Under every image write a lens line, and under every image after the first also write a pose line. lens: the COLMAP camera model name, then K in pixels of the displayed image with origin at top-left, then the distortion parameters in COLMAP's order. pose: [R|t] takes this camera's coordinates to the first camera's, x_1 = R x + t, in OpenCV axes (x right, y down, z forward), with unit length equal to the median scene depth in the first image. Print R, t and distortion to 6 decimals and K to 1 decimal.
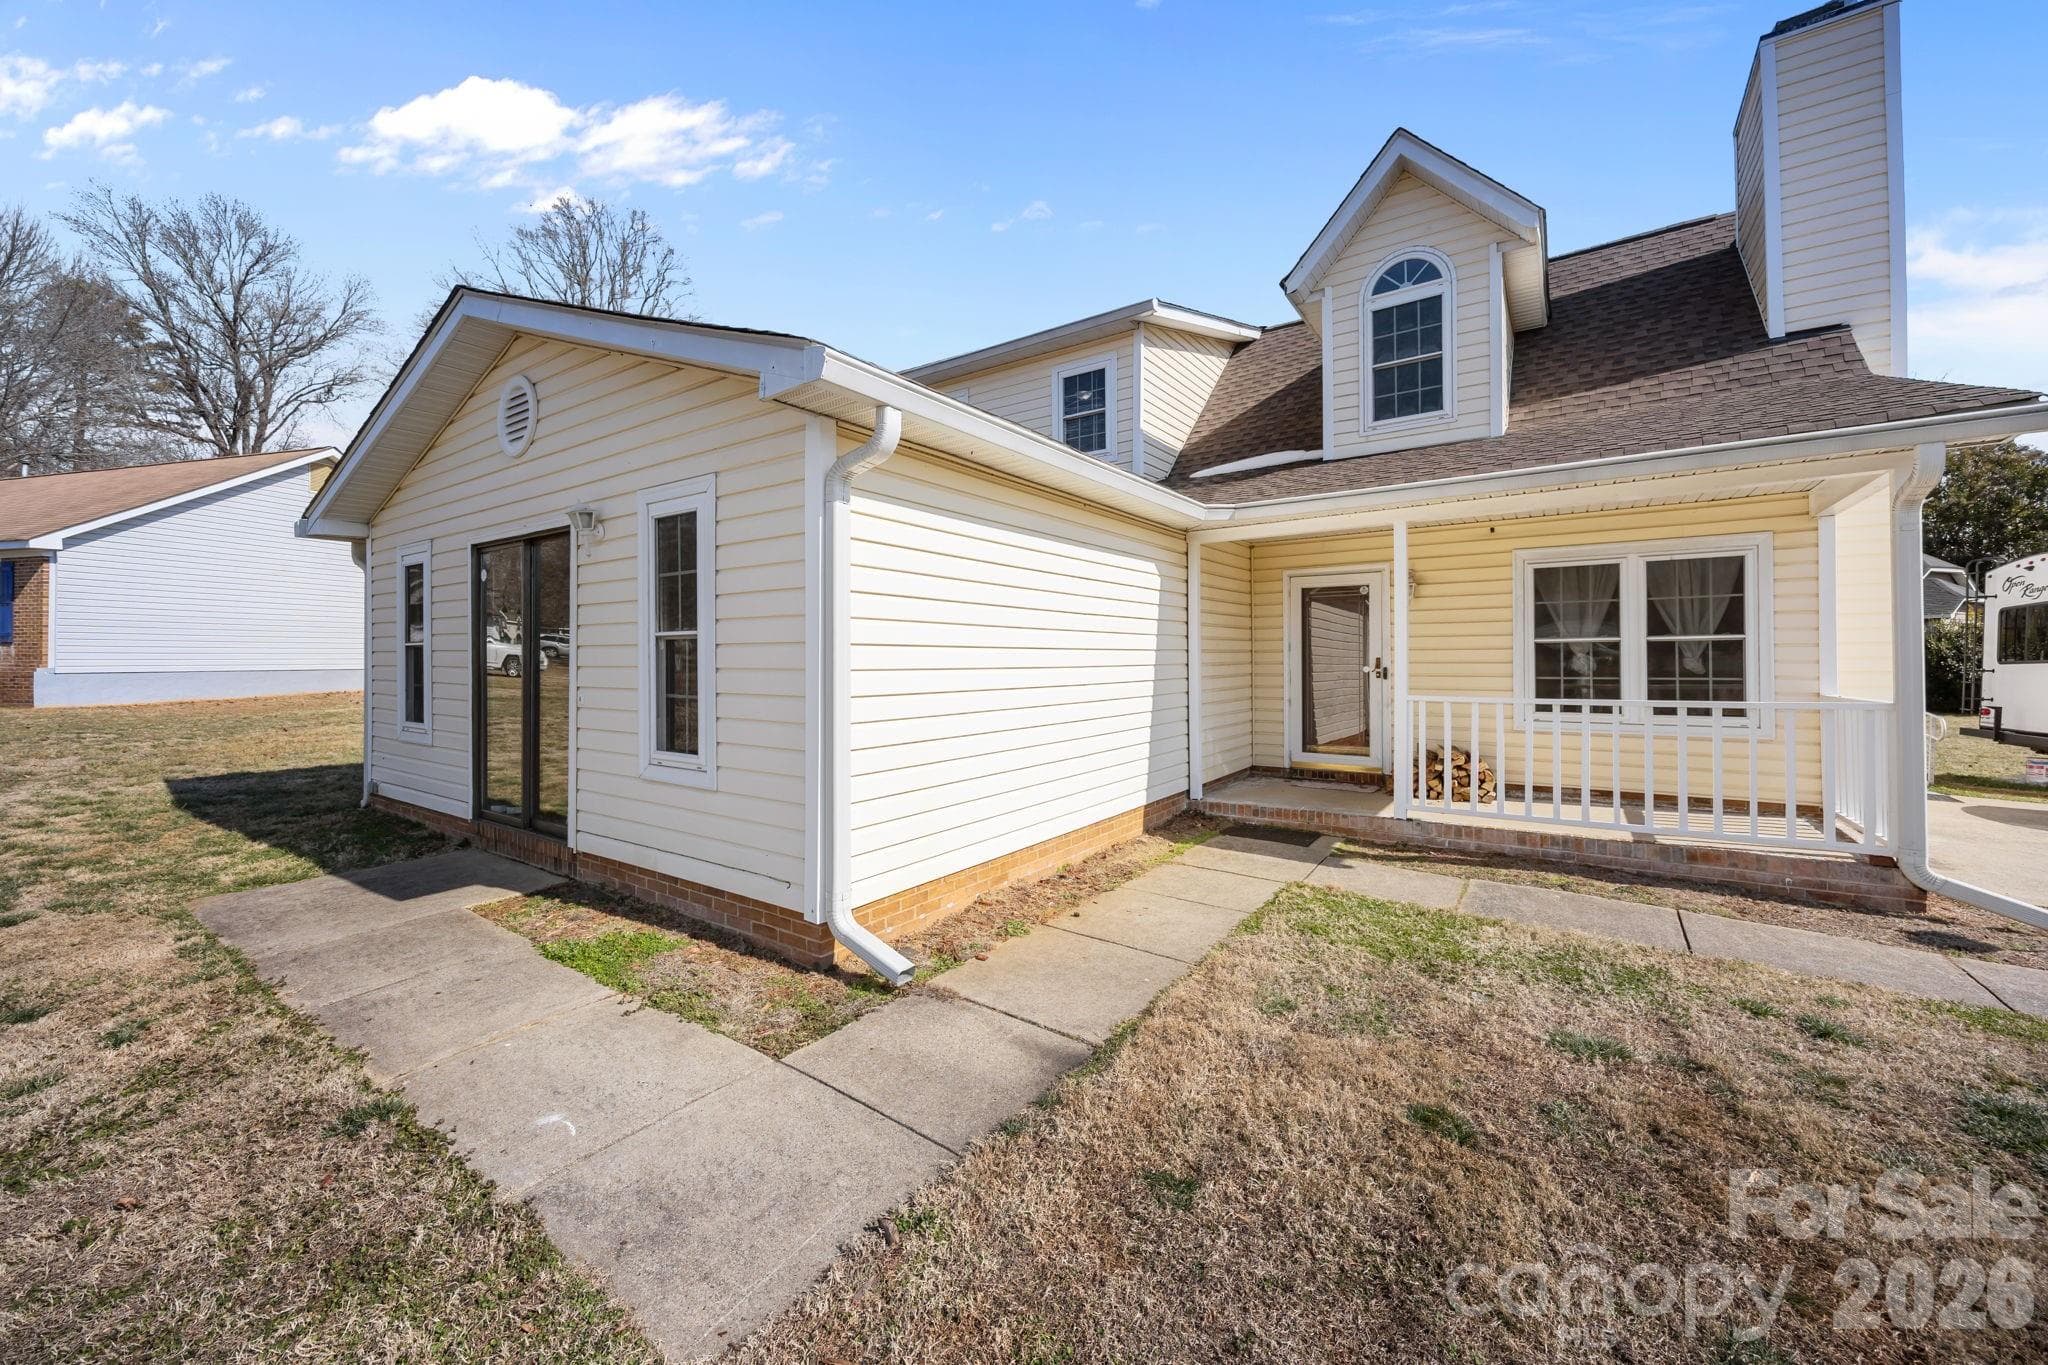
lens RADIAL K [[778.1, 0, 1015.7], [0, 778.1, 653.5], [0, 0, 1]] dist [0.000092, 0.000069]
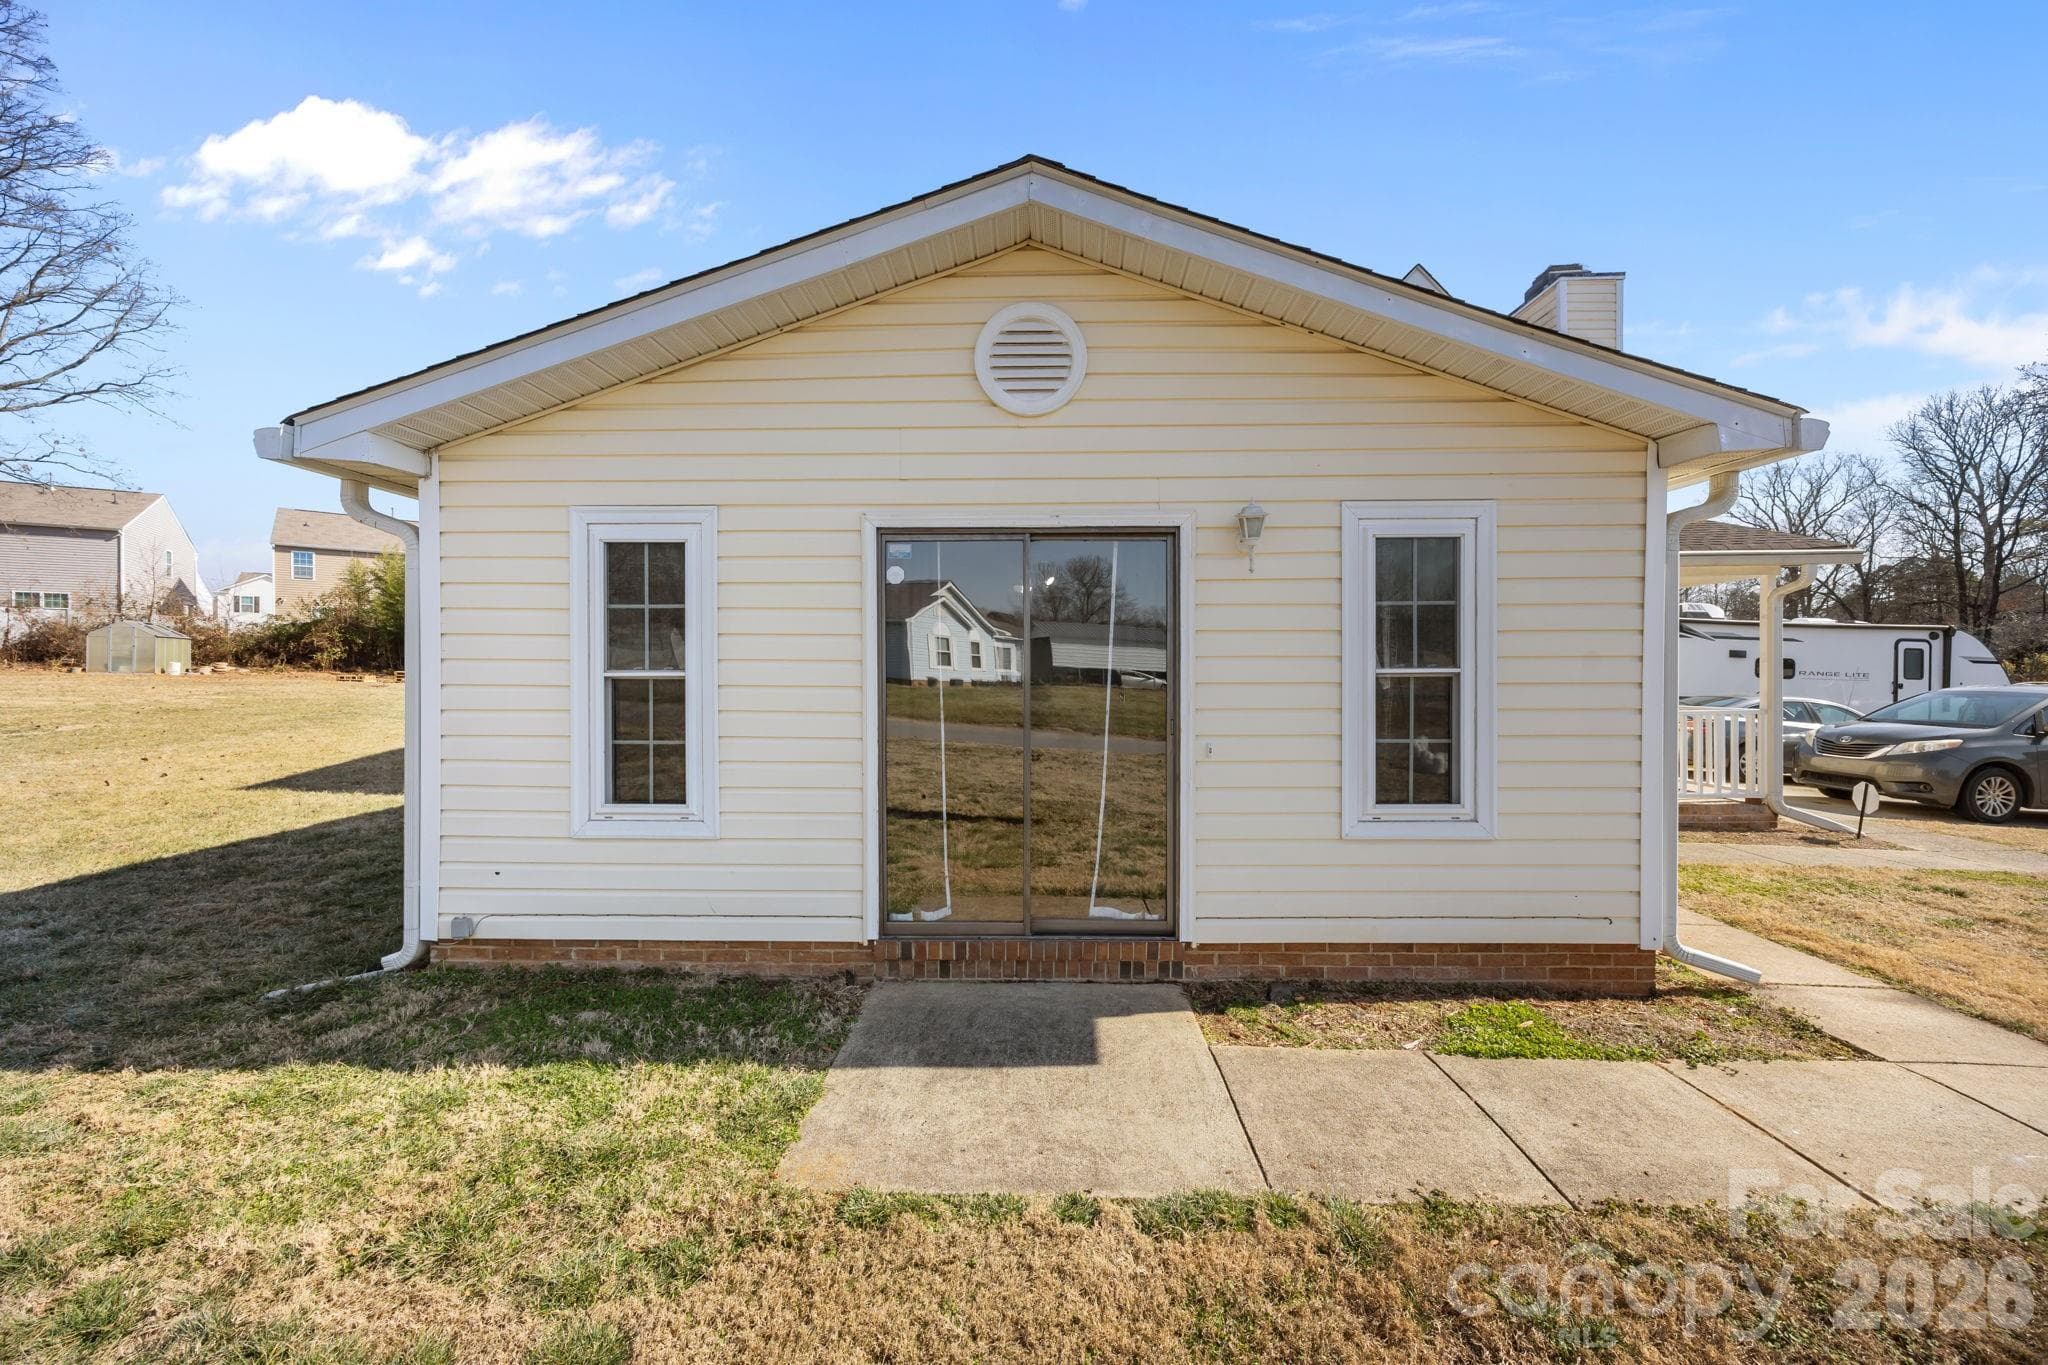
lens RADIAL K [[780.5, 0, 1024.5], [0, 780.5, 678.0], [0, 0, 1]] dist [-0.004013, -0.000240]
pose [[0.828519, -0.004164, 0.559945, -0.796832], [-0.006051, 0.999847, 0.016388, -0.018196], [-0.559928, -0.016966, 0.828368, 0.311952]]
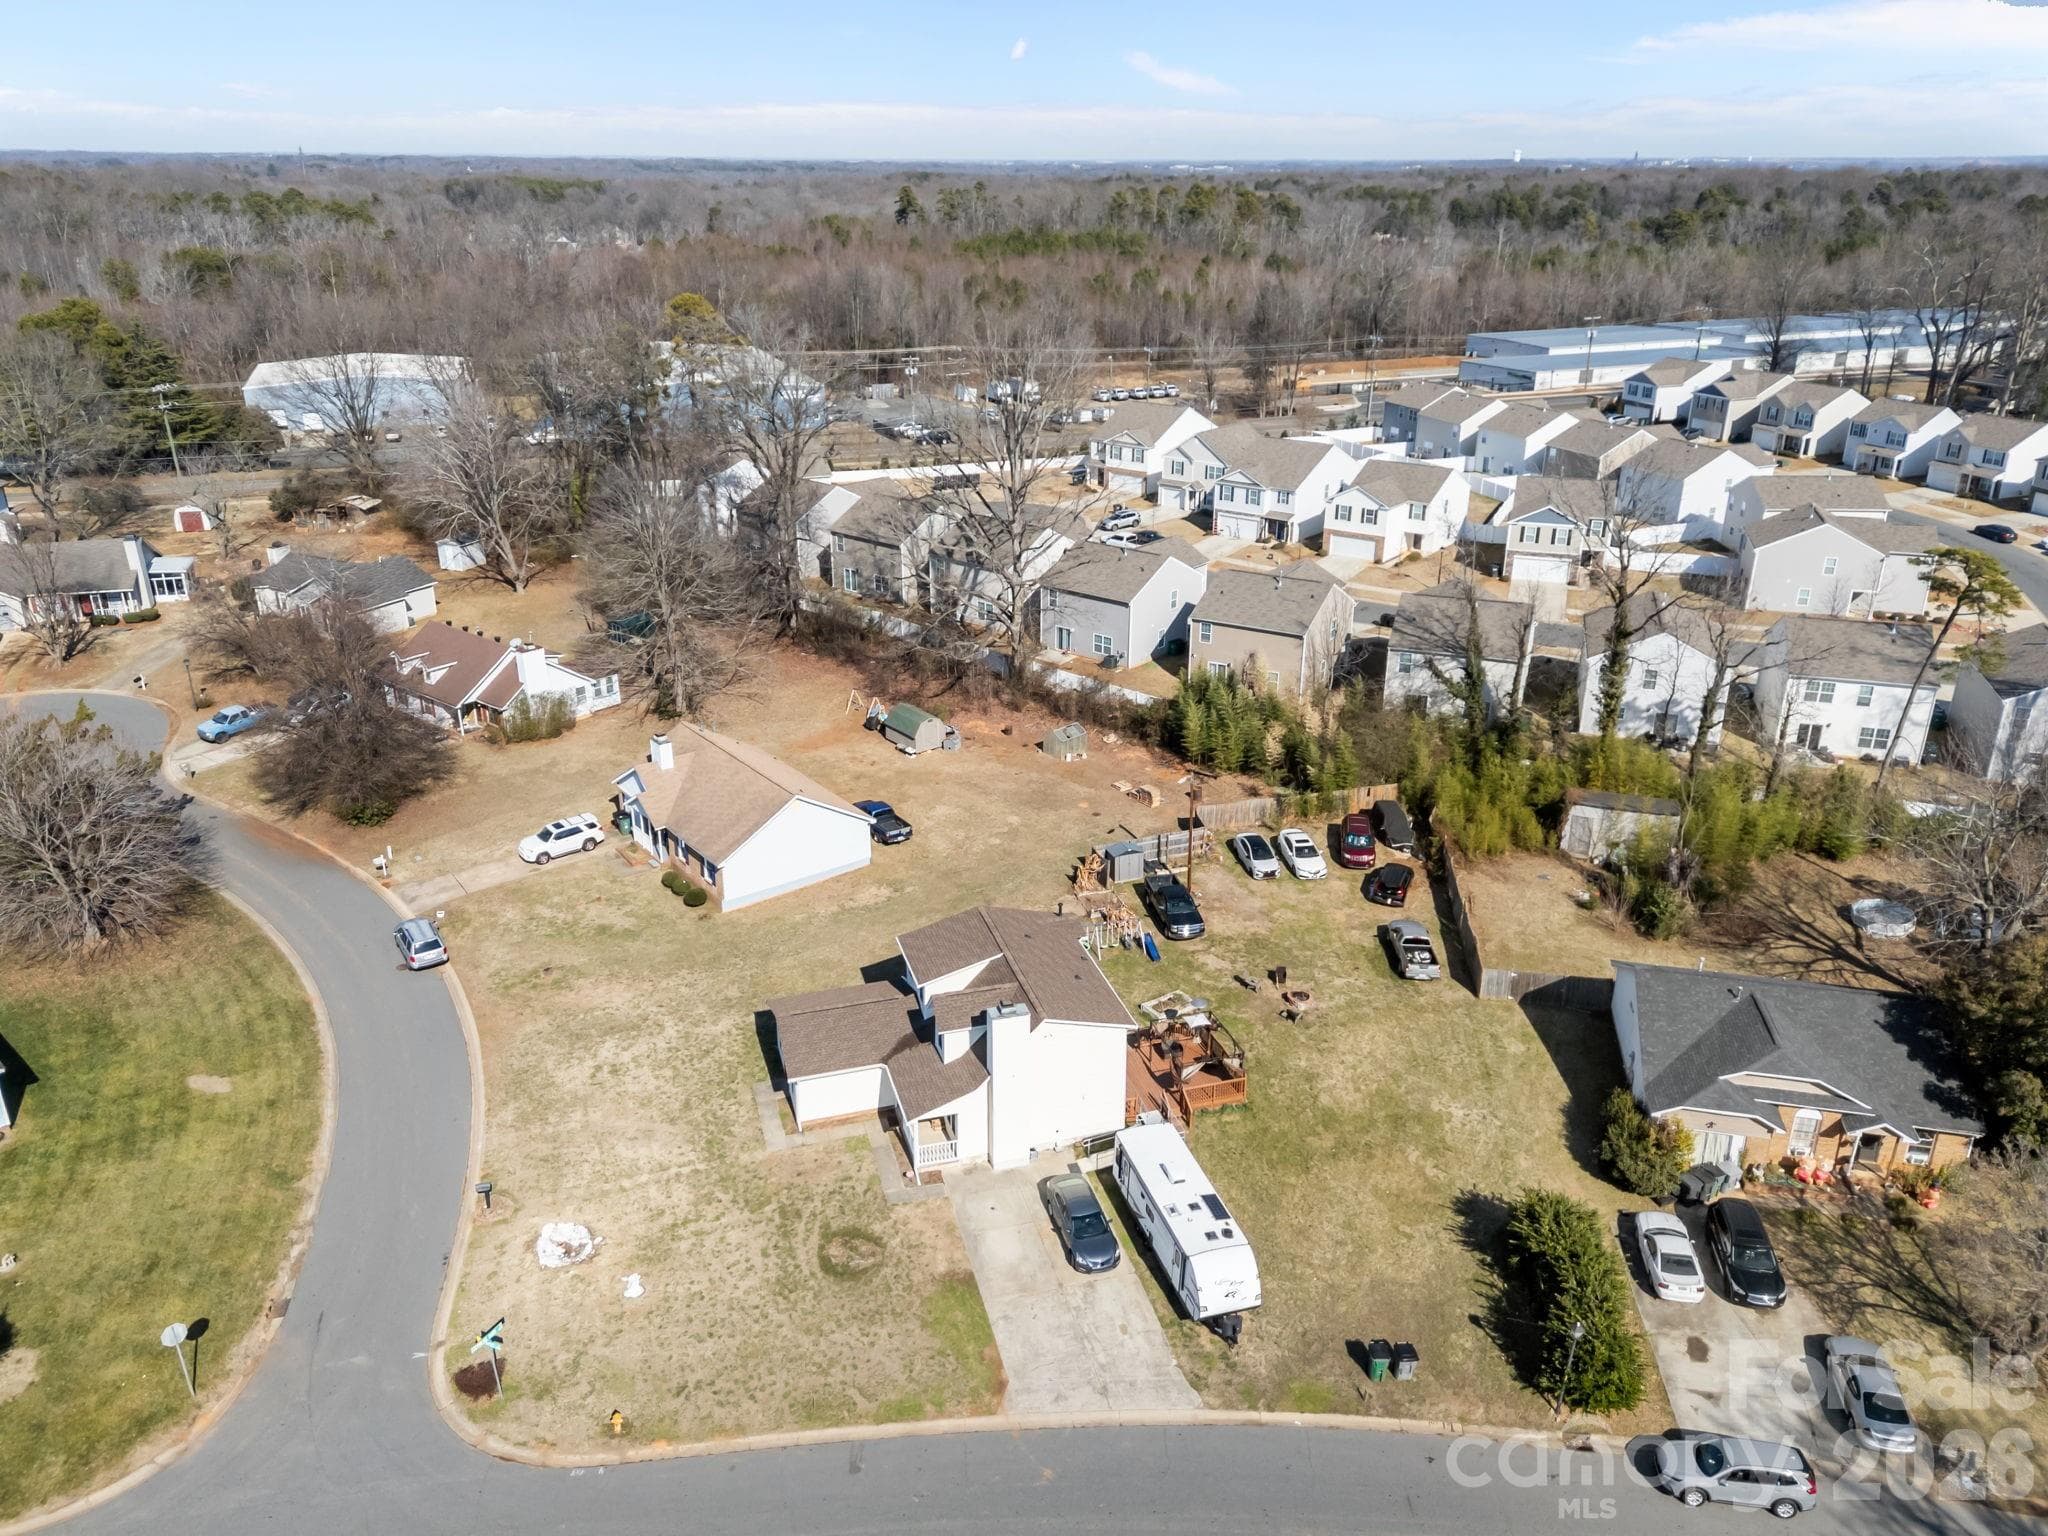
lens RADIAL K [[1490.9, 0, 1026.2], [0, 1490.9, 762.8], [0, 0, 1]] dist [0.098241, -0.108360]
pose [[0.786210, 0.234749, -0.571635, 5.764397], [-0.000279, 0.925171, 0.379549, -5.405210], [0.617960, -0.298246, 0.727444, -4.705076]]
